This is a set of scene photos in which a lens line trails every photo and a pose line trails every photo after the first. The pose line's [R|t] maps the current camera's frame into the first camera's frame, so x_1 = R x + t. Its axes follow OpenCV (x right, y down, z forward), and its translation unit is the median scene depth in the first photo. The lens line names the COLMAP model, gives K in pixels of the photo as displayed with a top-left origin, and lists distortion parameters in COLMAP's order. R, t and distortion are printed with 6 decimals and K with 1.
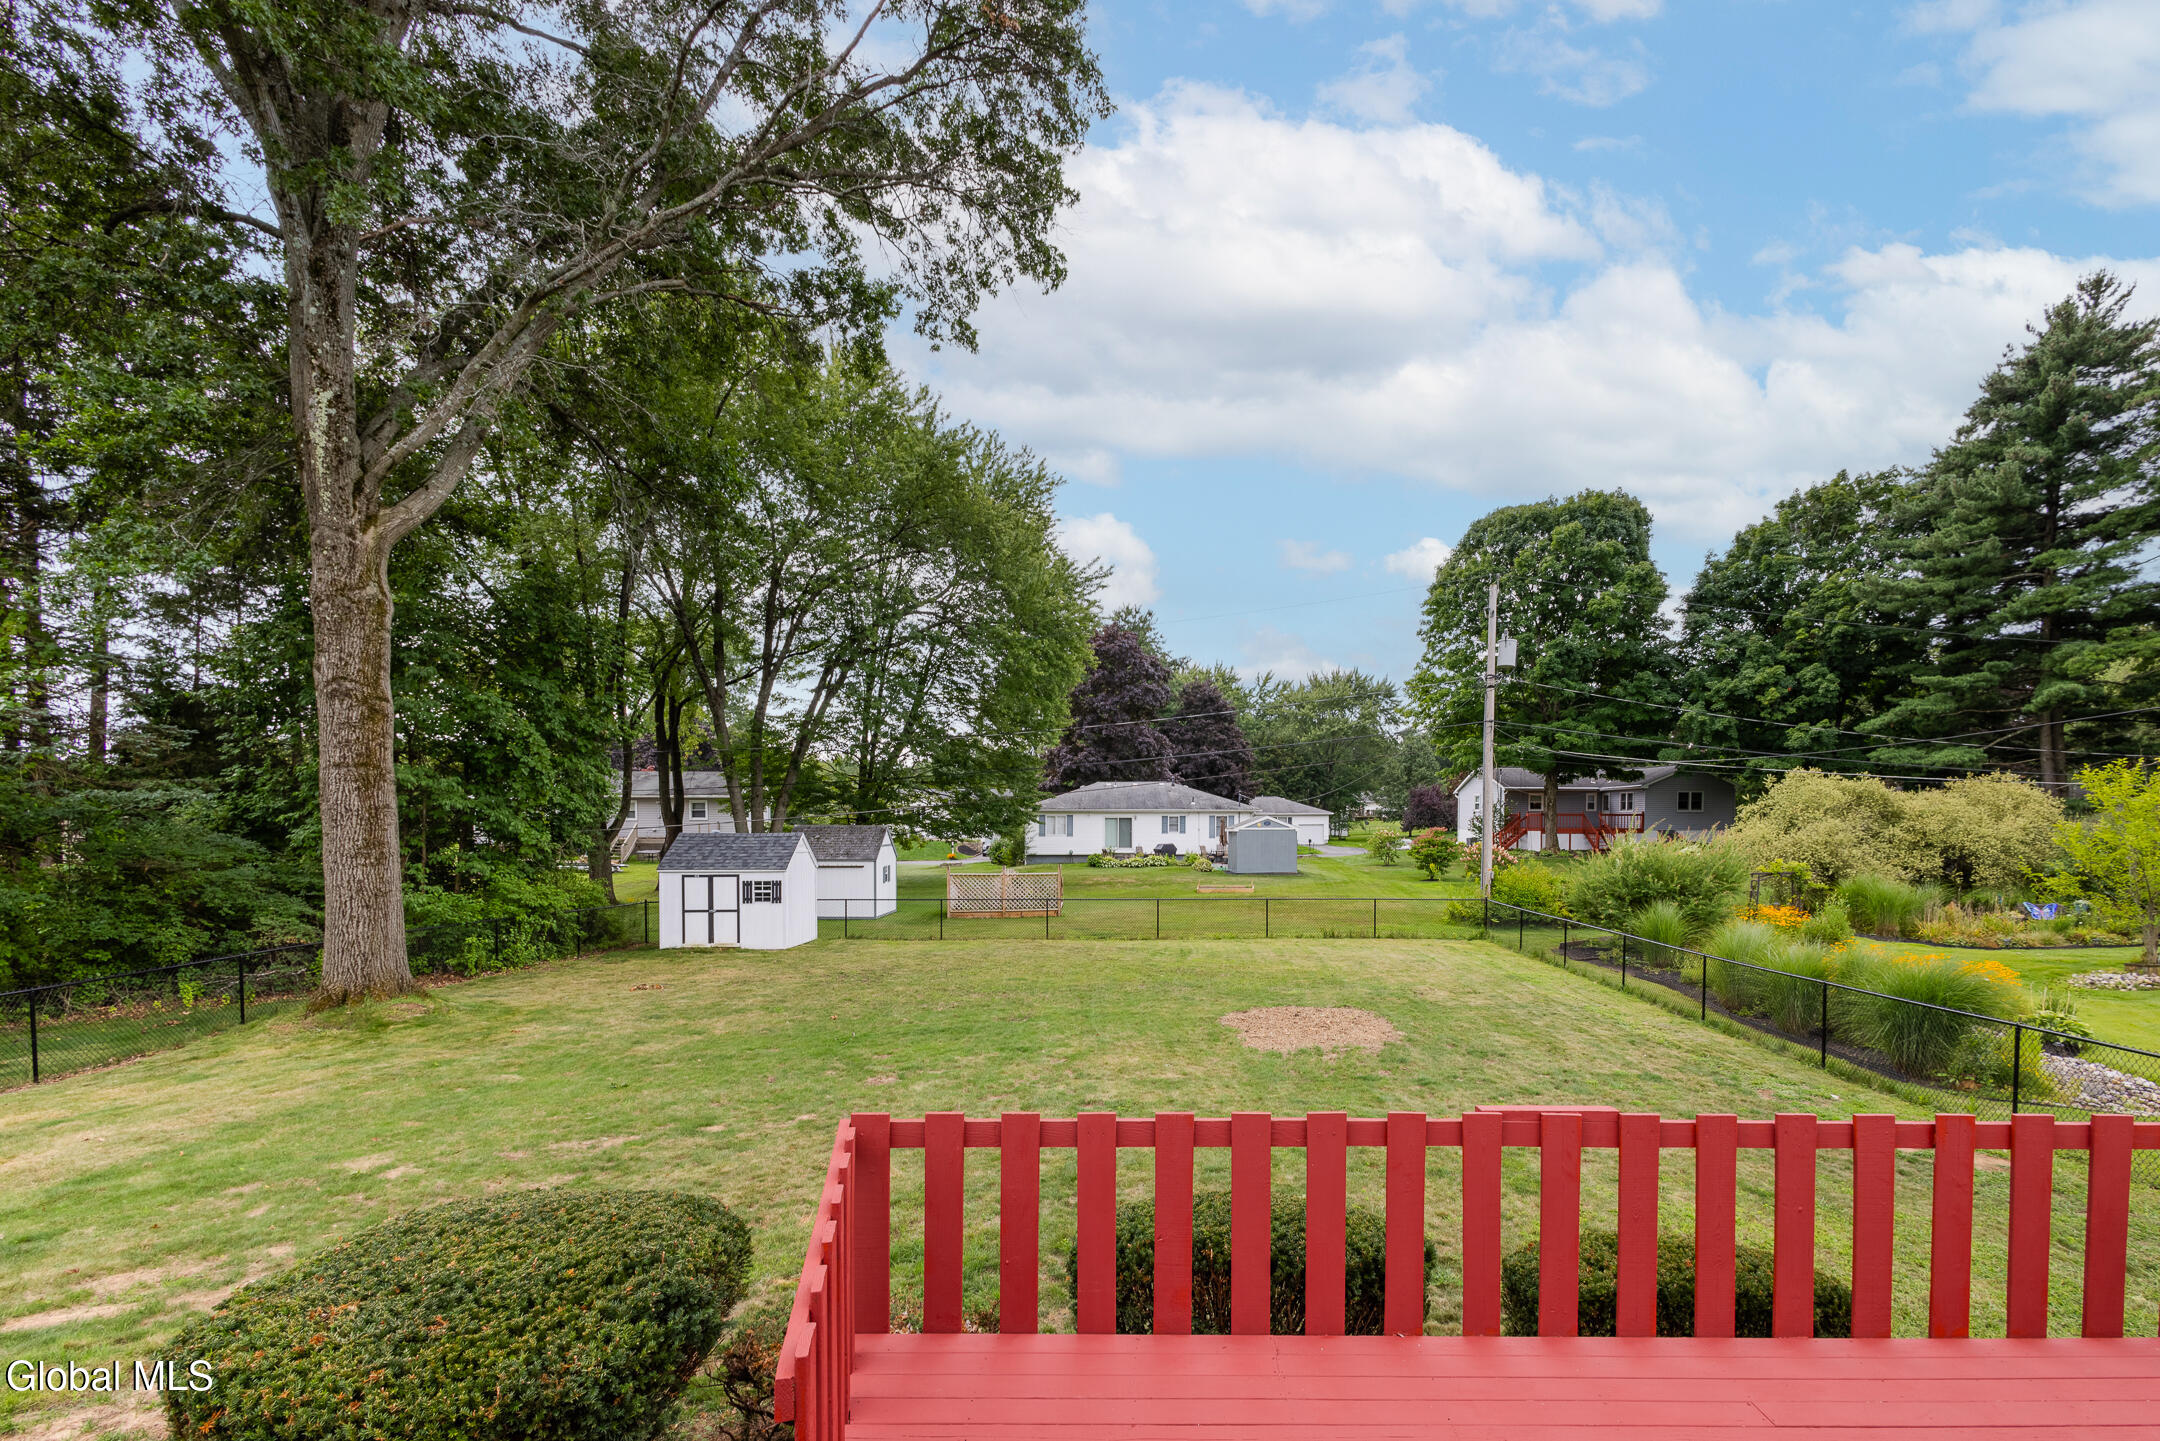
lens RADIAL K [[1039.4, 0, 1163.1], [0, 1039.4, 851.8], [0, 0, 1]] dist [0.008552, -0.002425]
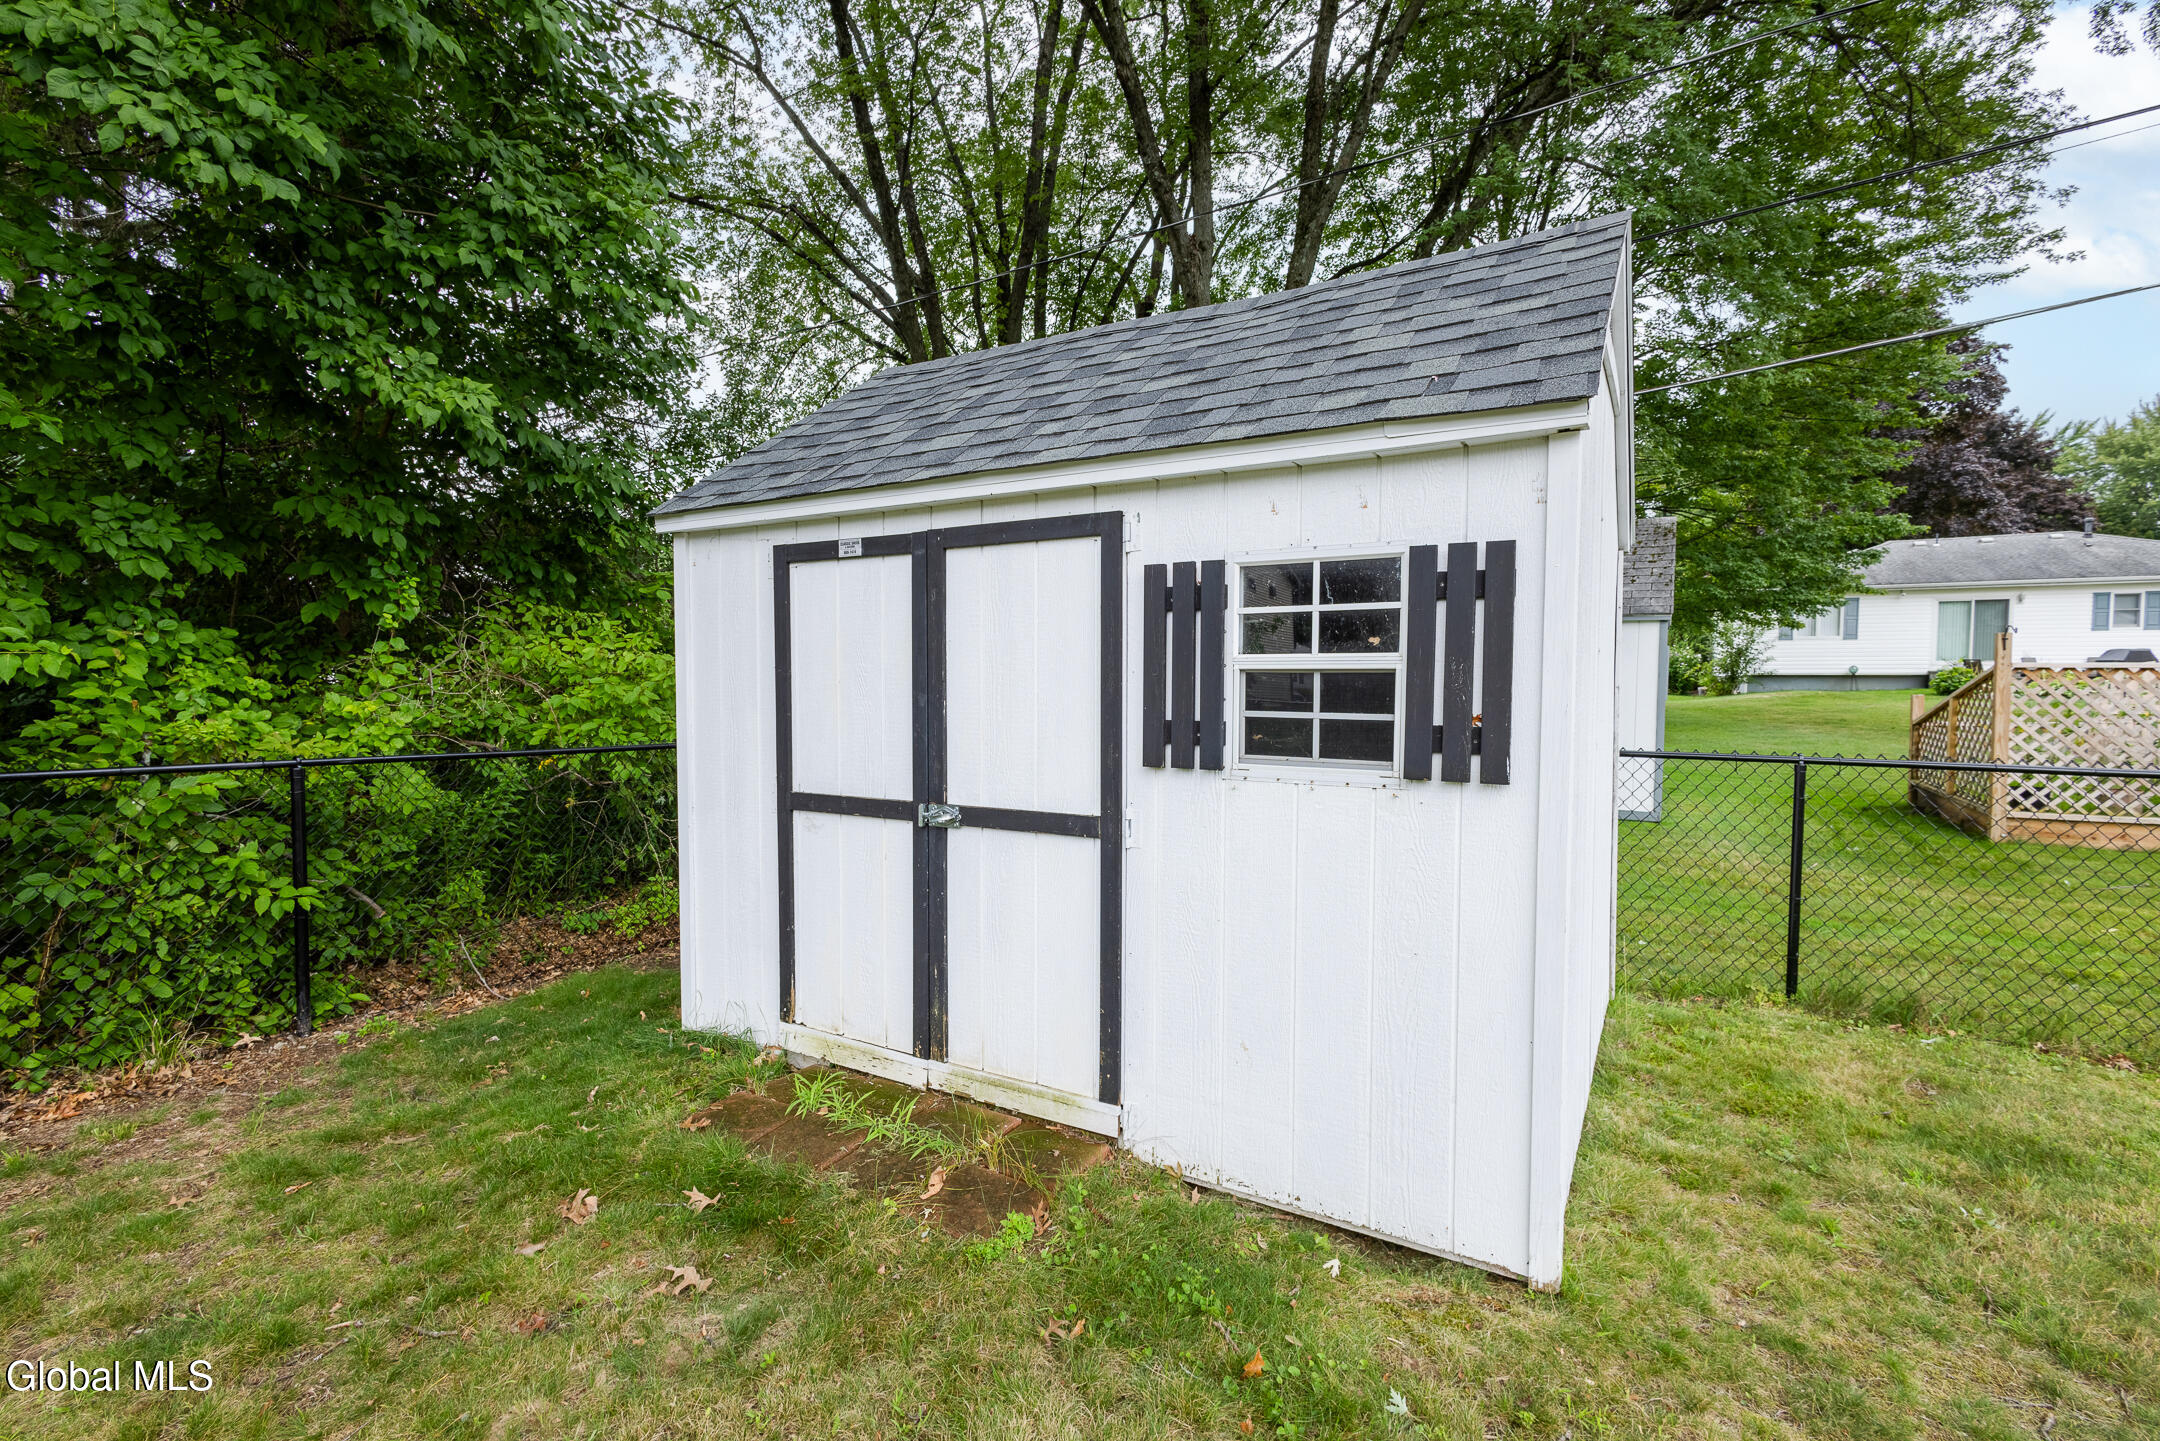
lens RADIAL K [[996.4, 0, 1084.2], [0, 996.4, 725.5], [0, 0, 1]] dist [0.000489, -0.003003]
pose [[0.845805, 0.027031, -0.532806, -0.202005], [-0.012242, 0.999436, 0.031272, 0.023947], [0.533351, -0.019927, 0.845659, 0.519368]]
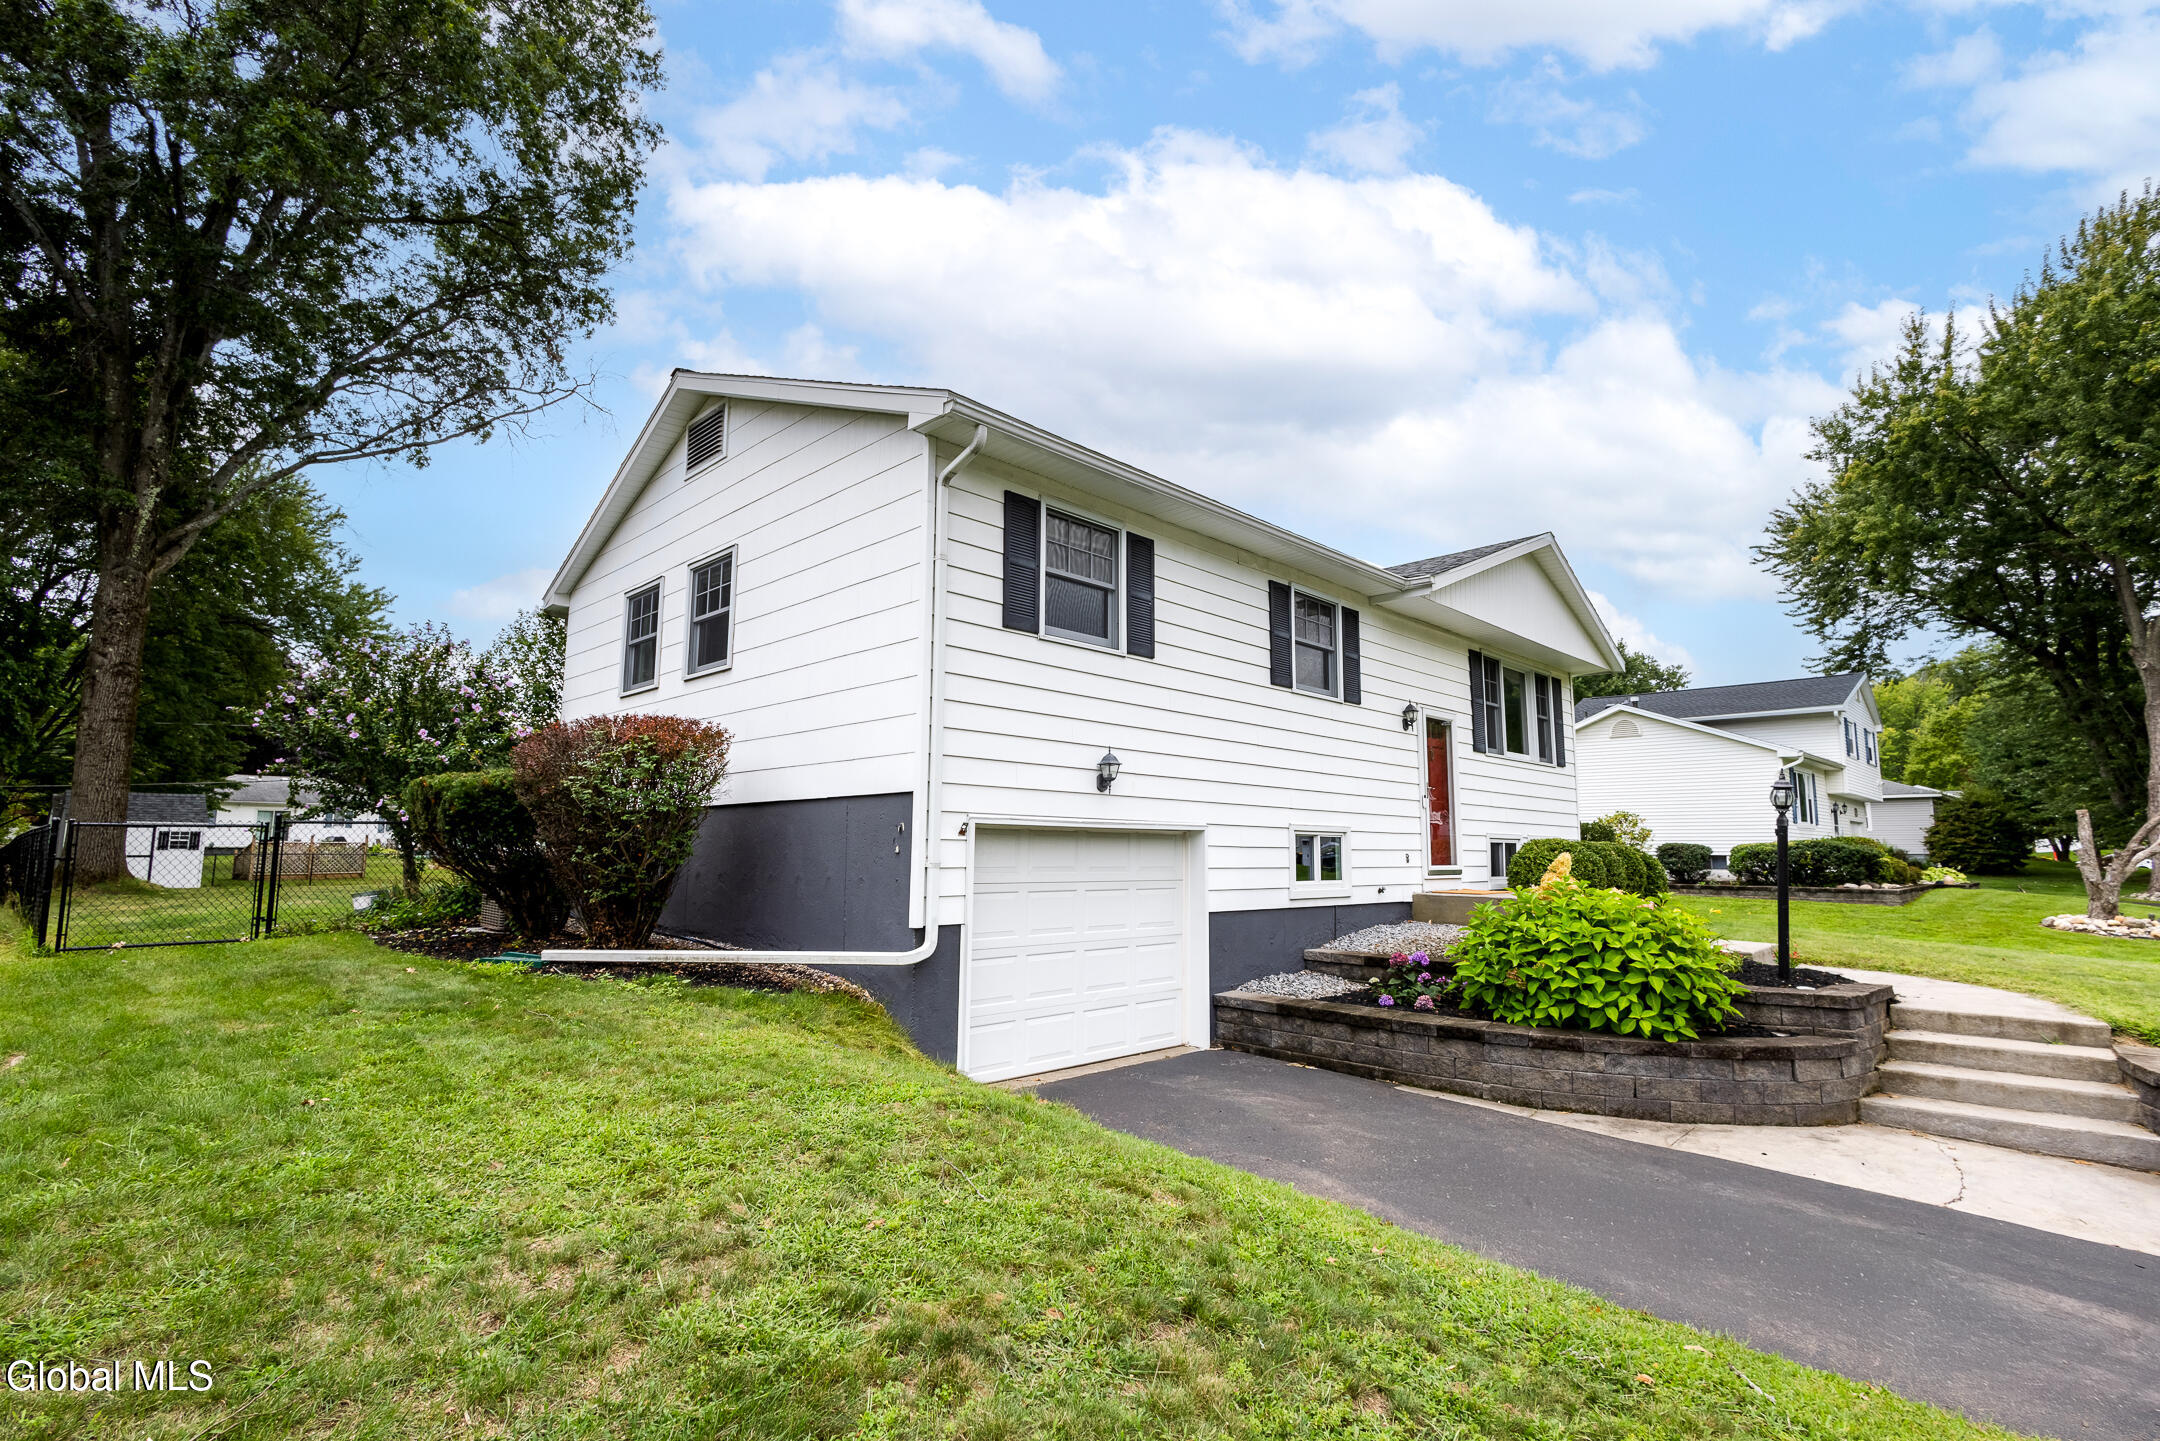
lens RADIAL K [[1039.4, 0, 1073.7], [0, 1039.4, 725.5], [0, 0, 1]] dist [0.008552, -0.002425]
pose [[0.702688, 0.094019, 0.705259, -0.301180], [0.013259, 0.989328, -0.145100, 0.055202], [-0.711375, 0.111311, 0.693942, -0.349658]]
